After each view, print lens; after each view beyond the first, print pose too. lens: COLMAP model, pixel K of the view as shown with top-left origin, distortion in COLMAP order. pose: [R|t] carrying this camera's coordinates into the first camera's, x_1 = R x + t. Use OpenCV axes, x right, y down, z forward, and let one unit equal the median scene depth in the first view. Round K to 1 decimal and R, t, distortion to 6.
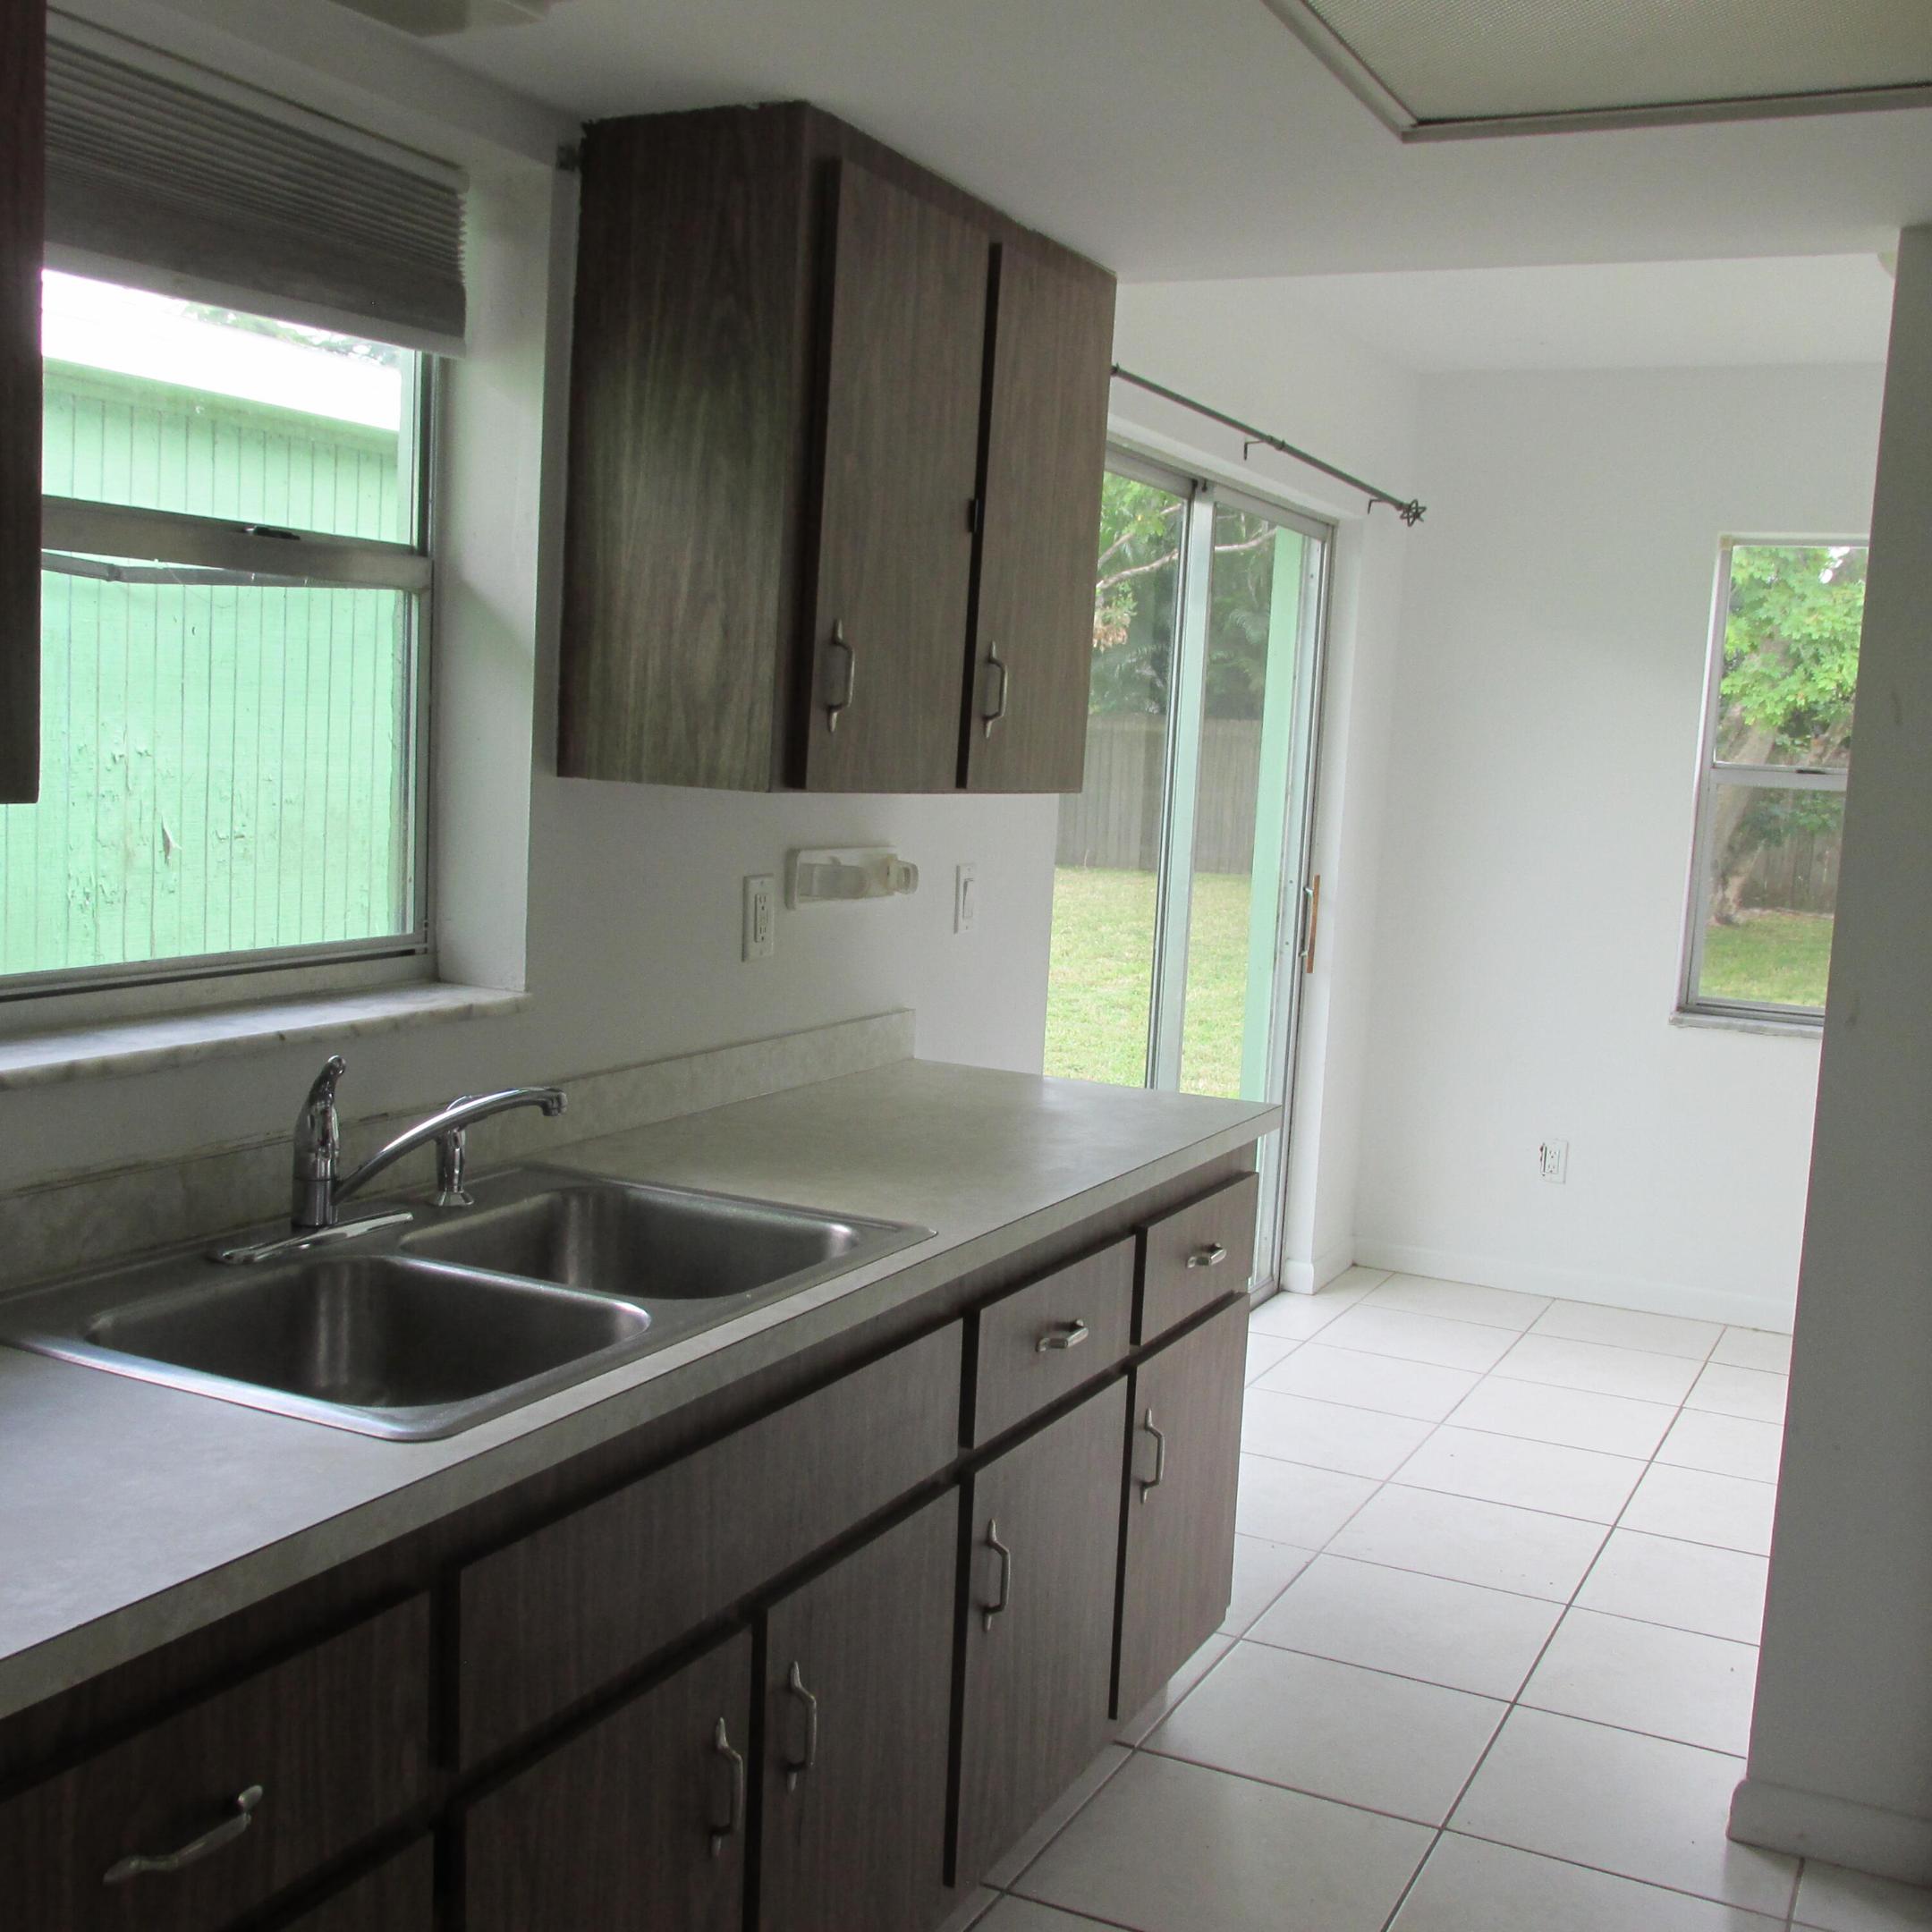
lens RADIAL K [[2161.3, 0, 966.0], [0, 2161.3, 966.0], [0, 0, 1]] dist [-0.002542, -0.056208]
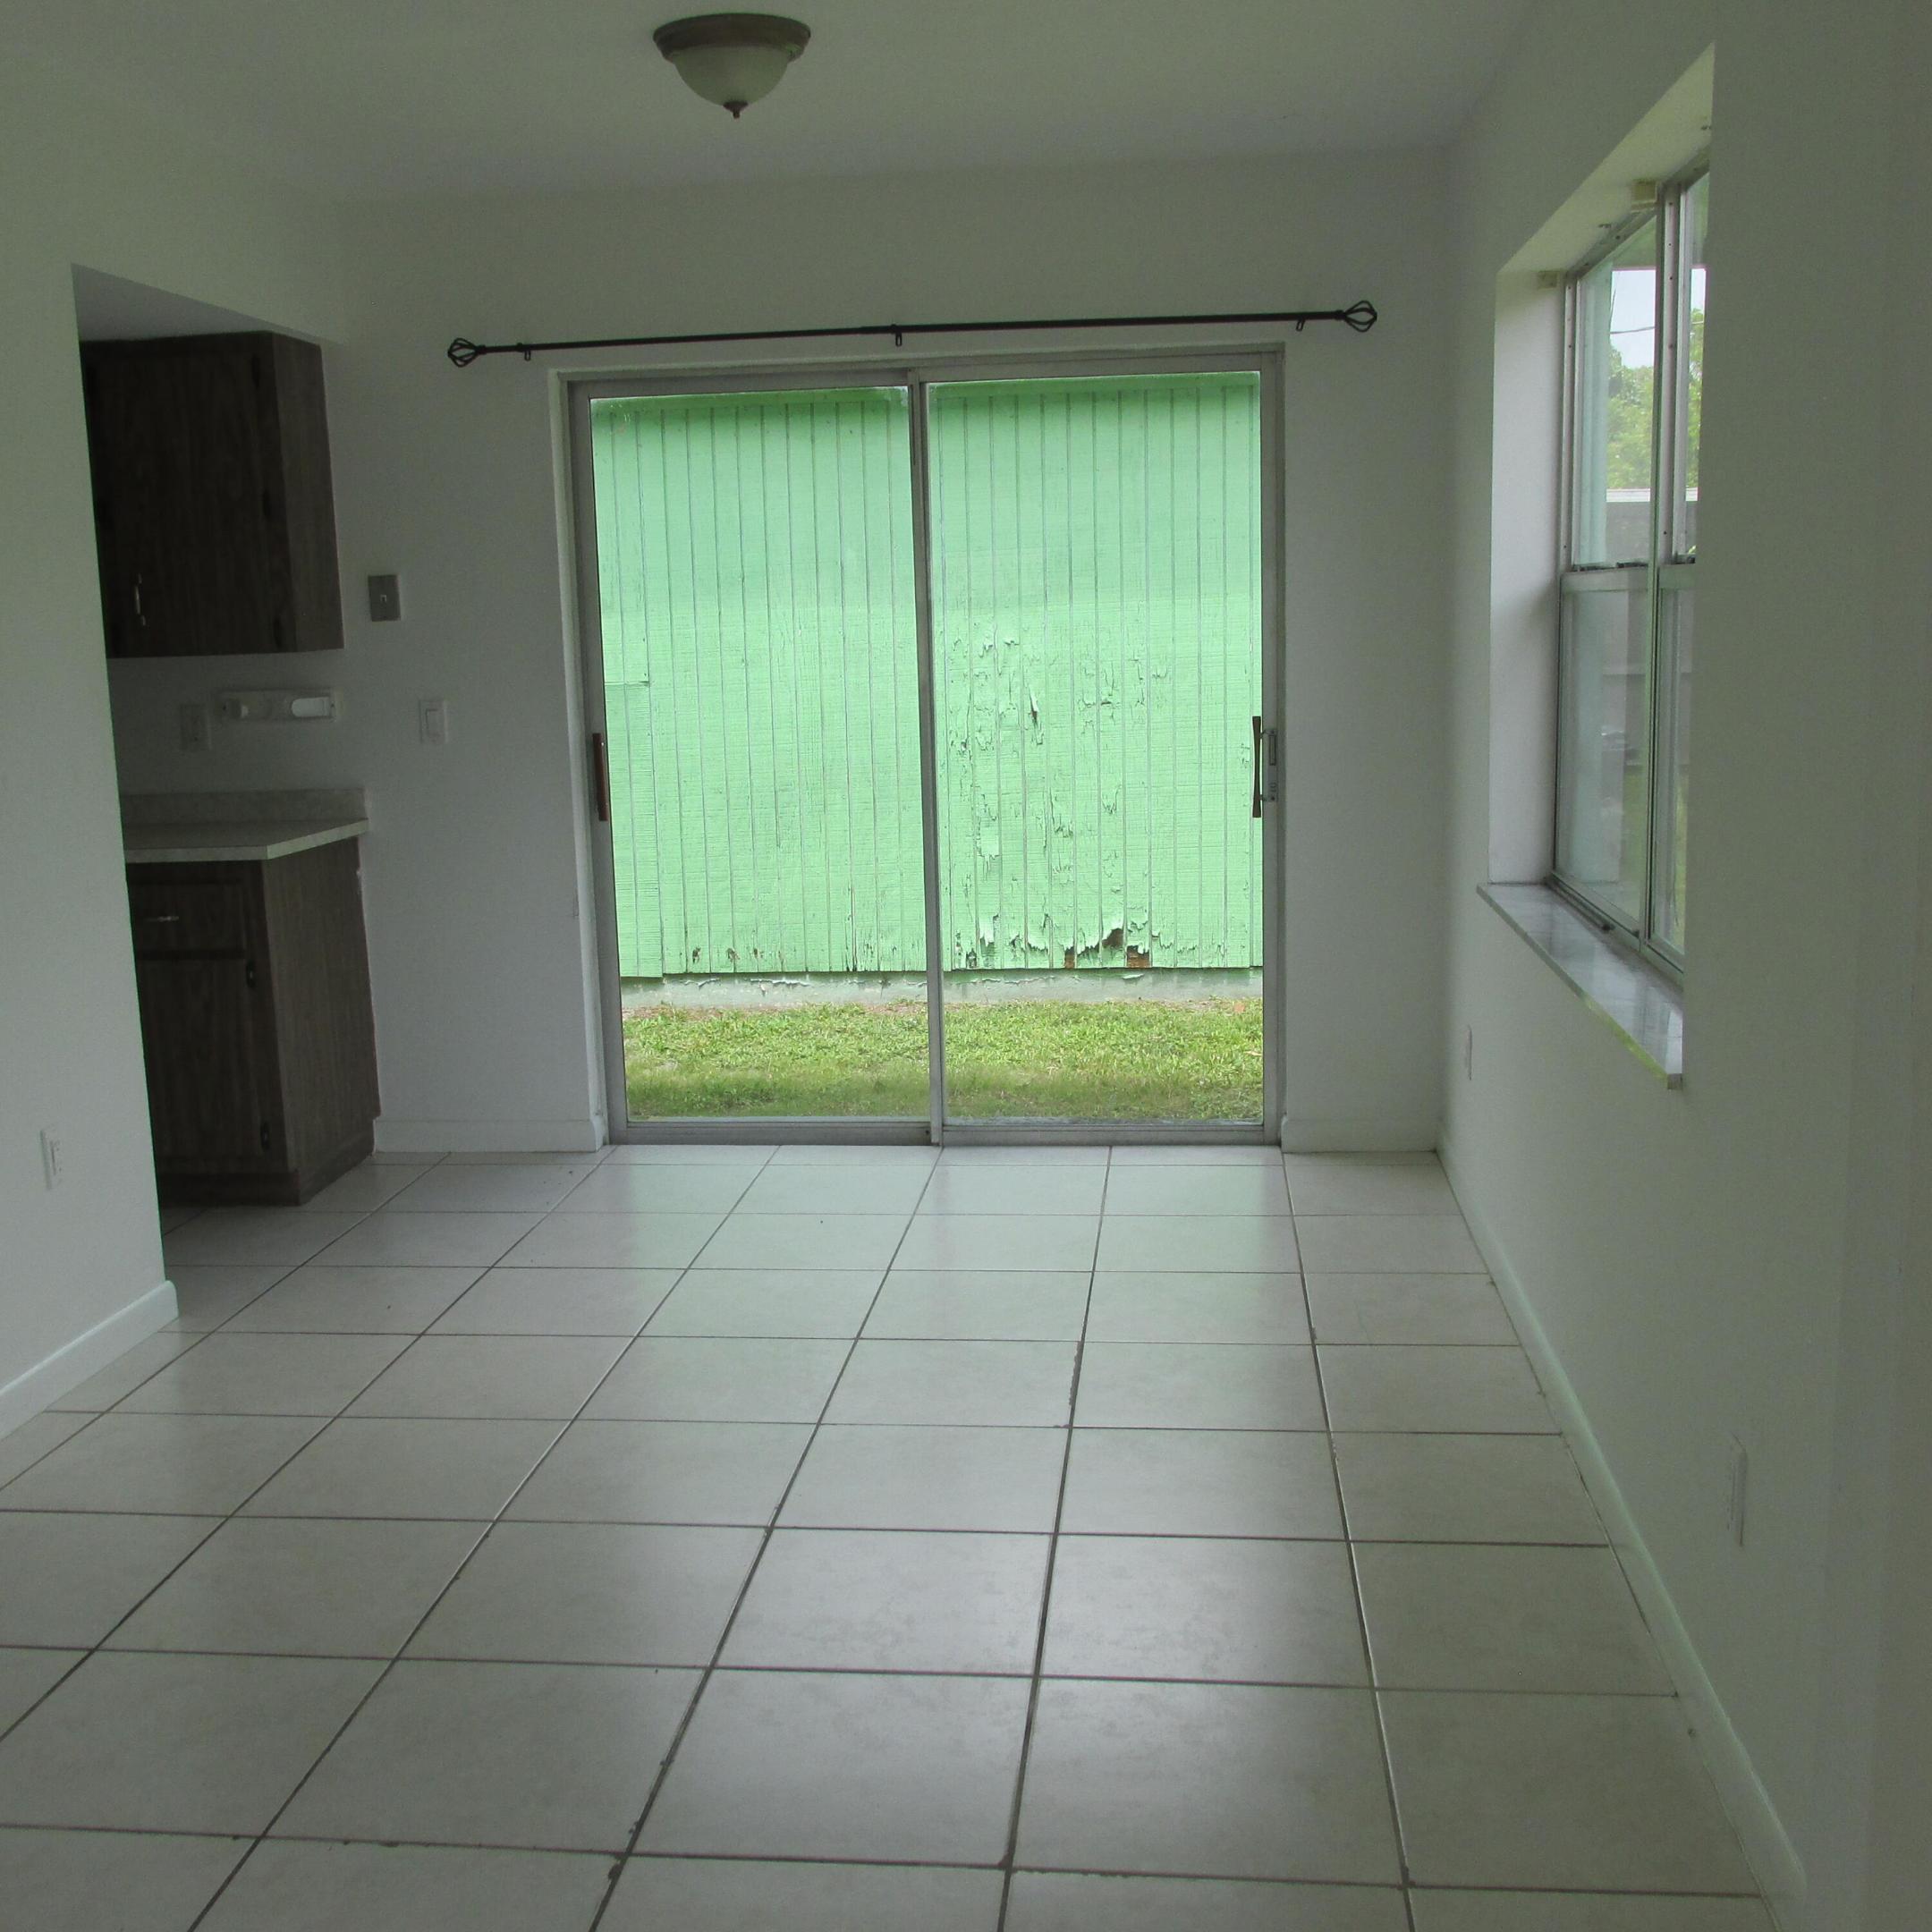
lens RADIAL K [[2161.3, 0, 966.0], [0, 2161.3, 966.0], [0, 0, 1]] dist [-0.002542, -0.056208]
pose [[0.341712, 0.091393, -0.935350, 0.966729], [-0.053456, 0.995539, 0.077745, 0.002601], [0.938283, 0.023433, 0.345074, 0.495575]]
